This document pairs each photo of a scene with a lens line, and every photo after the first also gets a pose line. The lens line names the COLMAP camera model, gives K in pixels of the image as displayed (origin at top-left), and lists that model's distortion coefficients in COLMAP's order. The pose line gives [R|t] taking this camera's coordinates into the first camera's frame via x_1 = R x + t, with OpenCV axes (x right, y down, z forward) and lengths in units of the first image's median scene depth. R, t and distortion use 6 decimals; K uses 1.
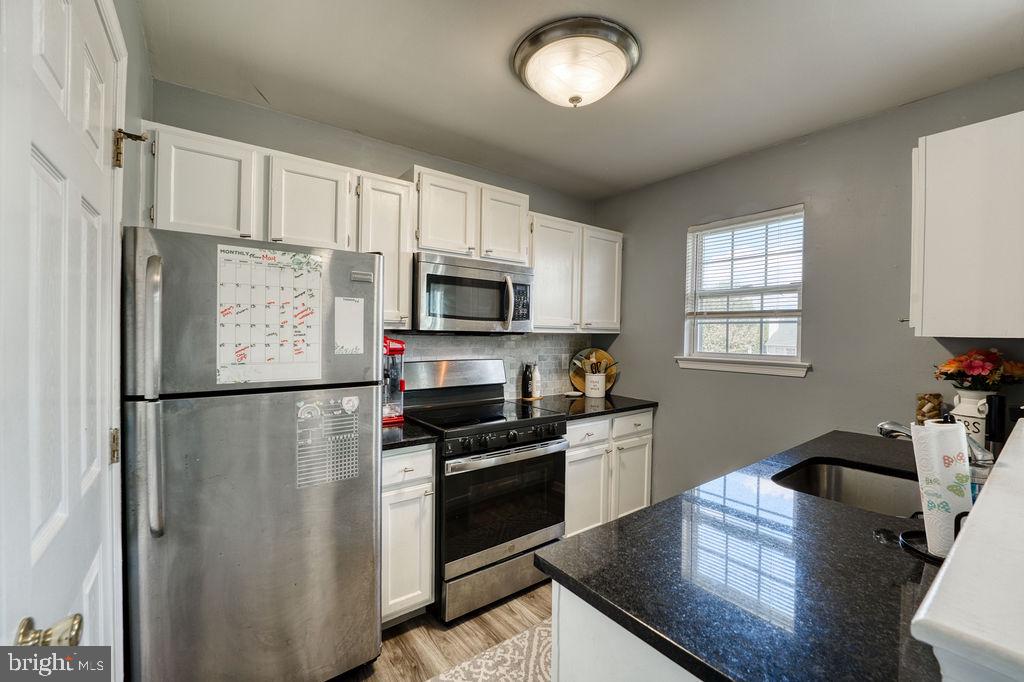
lens RADIAL K [[412.6, 0, 512.0], [0, 412.6, 341.0], [0, 0, 1]] dist [0.022797, -0.000030]
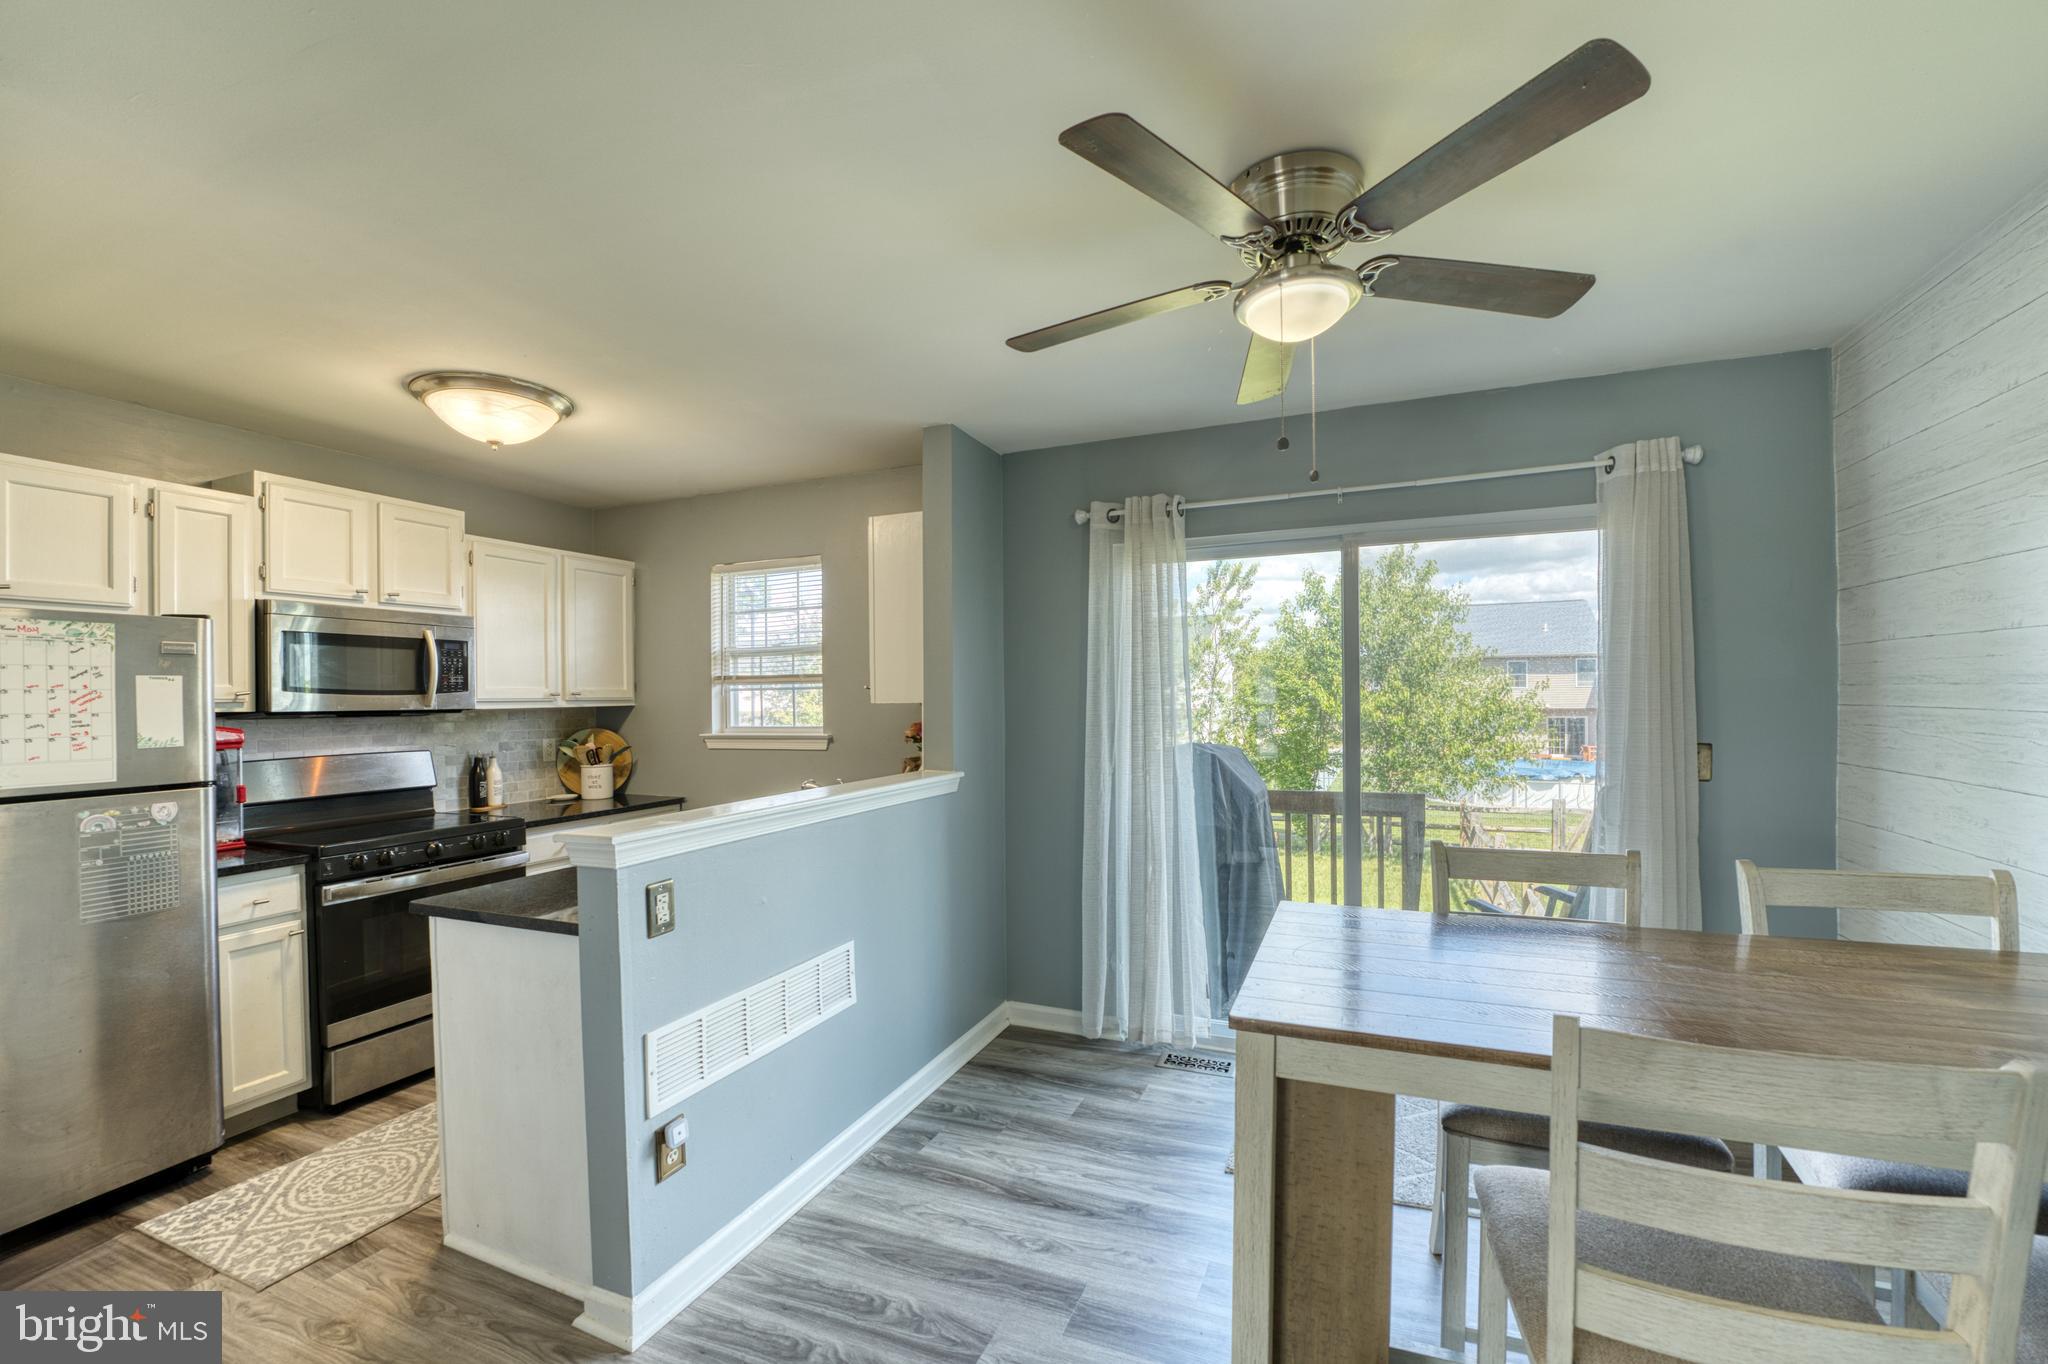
lens RADIAL K [[852.5, 0, 989.7], [0, 852.5, 704.5], [0, 0, 1]] dist [-0.001714, 0.000104]
pose [[0.880168, -0.029285, 0.473757, 0.142937], [0.034051, 0.999419, -0.001484, 0.003546], [-0.473439, 0.017439, 0.880654, -0.736054]]
